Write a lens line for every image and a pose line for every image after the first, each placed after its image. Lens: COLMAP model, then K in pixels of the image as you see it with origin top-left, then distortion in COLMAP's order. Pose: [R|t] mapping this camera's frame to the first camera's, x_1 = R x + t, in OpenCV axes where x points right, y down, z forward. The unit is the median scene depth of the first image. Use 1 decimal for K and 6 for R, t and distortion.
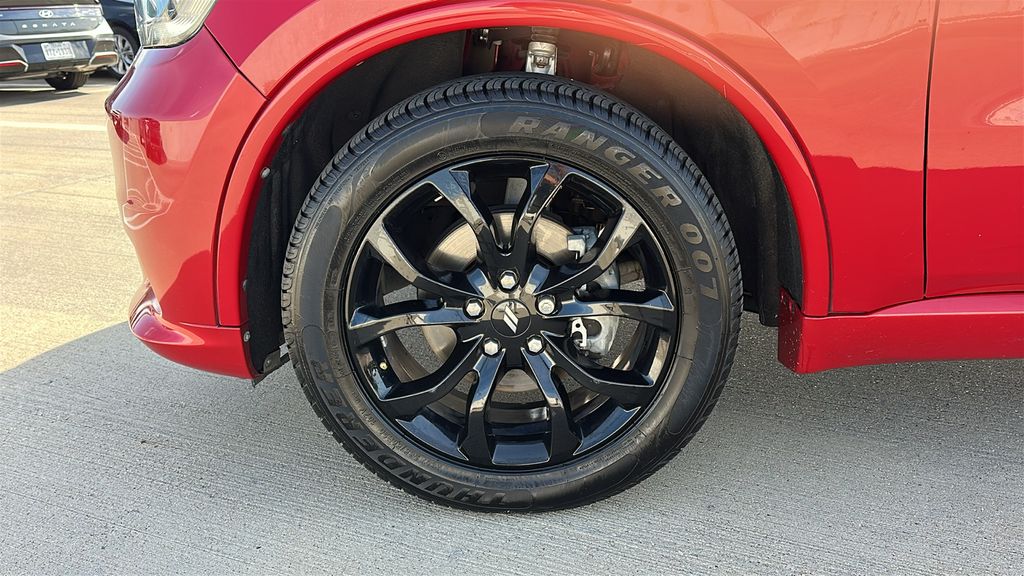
lens RADIAL K [[860.8, 0, 511.8], [0, 860.8, 284.0], [0, 0, 1]] dist [0.038175, -0.062318]
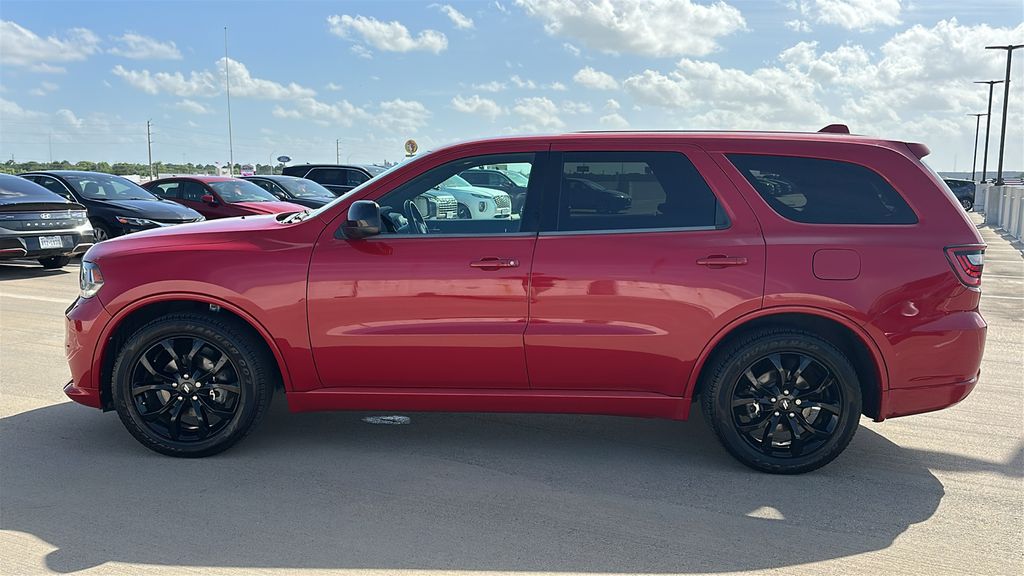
lens RADIAL K [[860.8, 0, 514.6], [0, 860.8, 293.6], [0, 0, 1]] dist [0.038175, -0.062318]
pose [[0.998672, 0.045029, 0.025017, 1.042931], [-0.039554, 0.981456, -0.187564, 0.232878], [-0.032999, 0.186325, 0.981934, -2.069937]]
